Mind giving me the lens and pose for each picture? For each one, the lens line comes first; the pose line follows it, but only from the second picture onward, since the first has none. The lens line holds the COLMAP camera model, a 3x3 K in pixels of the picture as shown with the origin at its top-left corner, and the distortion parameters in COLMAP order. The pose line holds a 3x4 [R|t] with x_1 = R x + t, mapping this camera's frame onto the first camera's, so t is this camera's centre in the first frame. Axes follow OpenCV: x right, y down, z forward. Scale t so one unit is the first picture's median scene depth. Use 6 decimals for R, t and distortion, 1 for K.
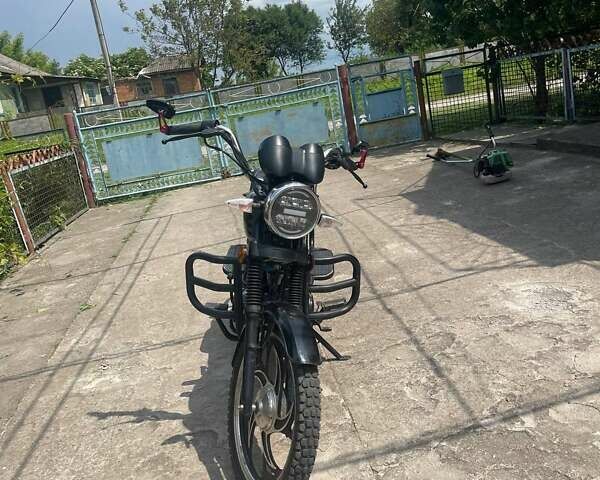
lens RADIAL K [[623.4, 0, 300.0], [0, 623.4, 240.0], [0, 0, 1]] dist [0.059189, -0.012093]
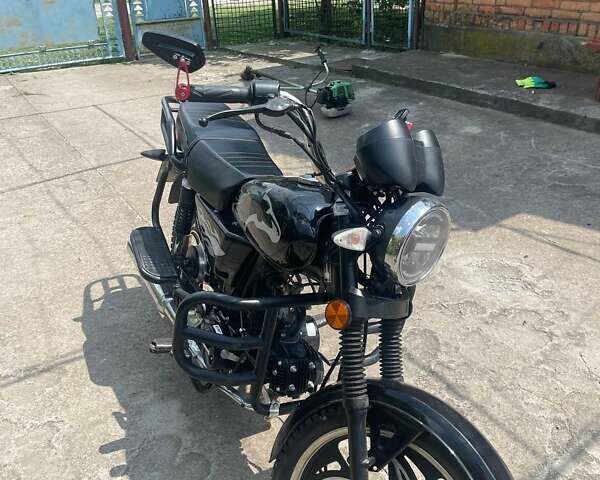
lens RADIAL K [[623.4, 0, 300.0], [0, 623.4, 240.0], [0, 0, 1]] dist [0.059189, -0.012093]
pose [[0.899066, -0.057884, 0.433970, -0.256559], [-0.012192, 0.987527, 0.156976, -0.096501], [-0.437644, -0.146423, 0.887146, 0.311587]]
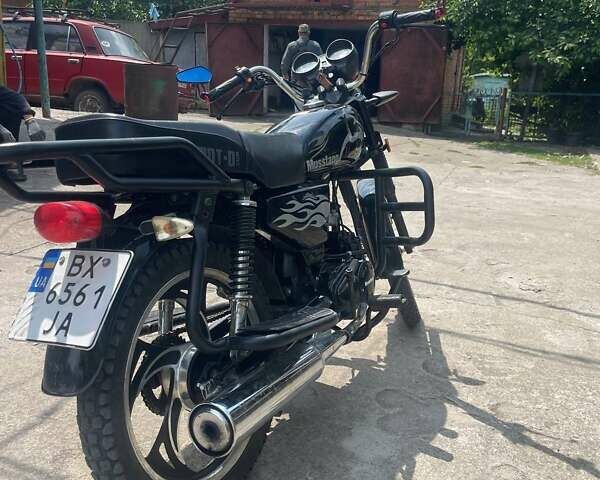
lens RADIAL K [[623.4, 0, 300.0], [0, 623.4, 240.0], [0, 0, 1]] dist [0.059189, -0.012093]
pose [[-0.879475, 0.000795, 0.475944, -0.316945], [0.220177, 0.887240, 0.405373, -0.200119], [-0.421954, 0.461307, -0.780481, 1.318060]]
